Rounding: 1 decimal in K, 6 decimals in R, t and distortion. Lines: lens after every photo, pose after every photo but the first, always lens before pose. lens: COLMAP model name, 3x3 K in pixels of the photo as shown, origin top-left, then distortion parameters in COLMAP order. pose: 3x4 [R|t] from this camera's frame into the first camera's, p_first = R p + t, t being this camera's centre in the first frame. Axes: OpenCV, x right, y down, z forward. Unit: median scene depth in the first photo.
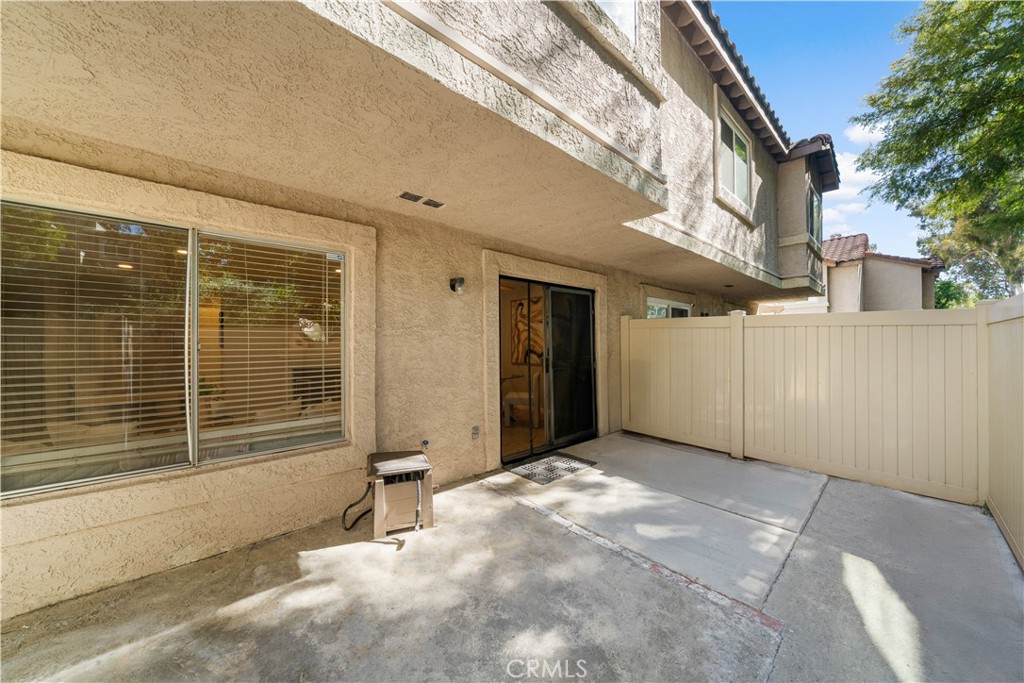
lens RADIAL K [[354.3, 0, 512.0], [0, 354.3, 344.3], [0, 0, 1]] dist [-0.006088, 0.000182]
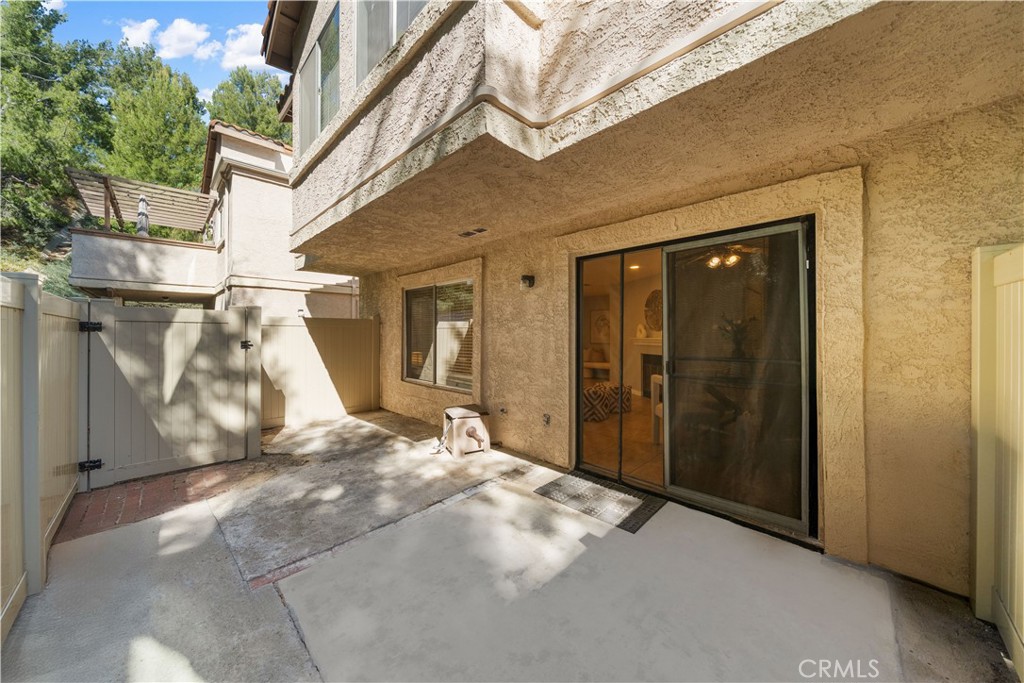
lens RADIAL K [[354.3, 0, 508.4], [0, 354.3, 332.9], [0, 0, 1]] dist [-0.006088, 0.000182]
pose [[0.051992, 0.008183, -0.998614, 1.020396], [0.002595, 0.999962, 0.008329, -0.014770], [0.998644, -0.003025, 0.051969, 0.930658]]
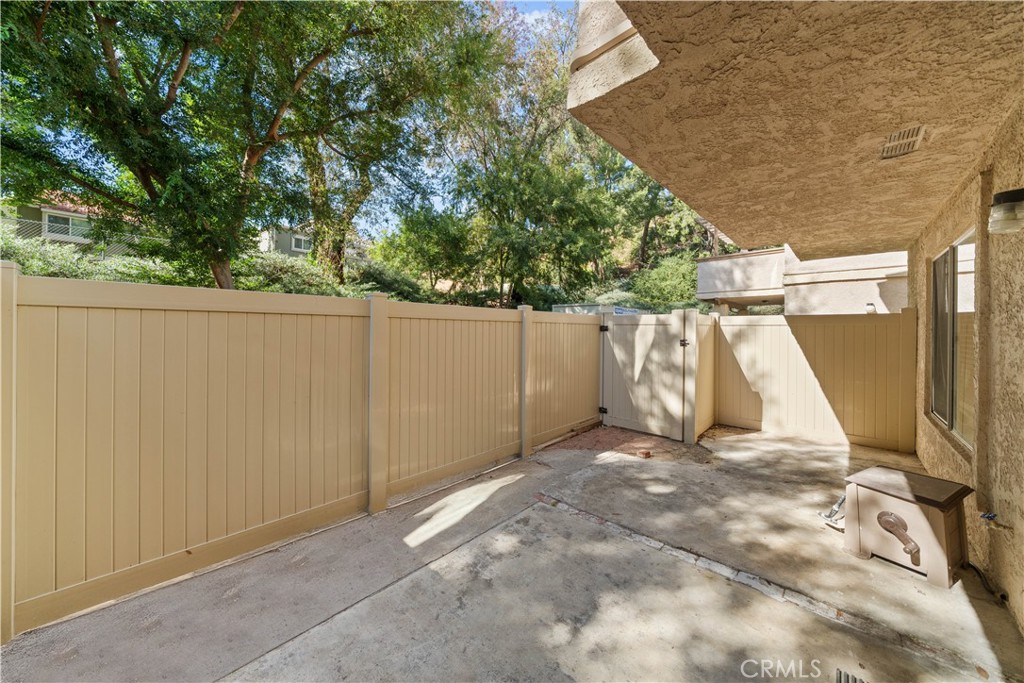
lens RADIAL K [[354.3, 0, 511.2], [0, 354.3, 331.6], [0, 0, 1]] dist [-0.006088, 0.000182]
pose [[-0.997730, 0.004496, -0.067189, 0.526091], [0.004451, 0.999990, 0.000827, -0.017291], [0.067192, 0.000526, -0.997740, 1.461854]]
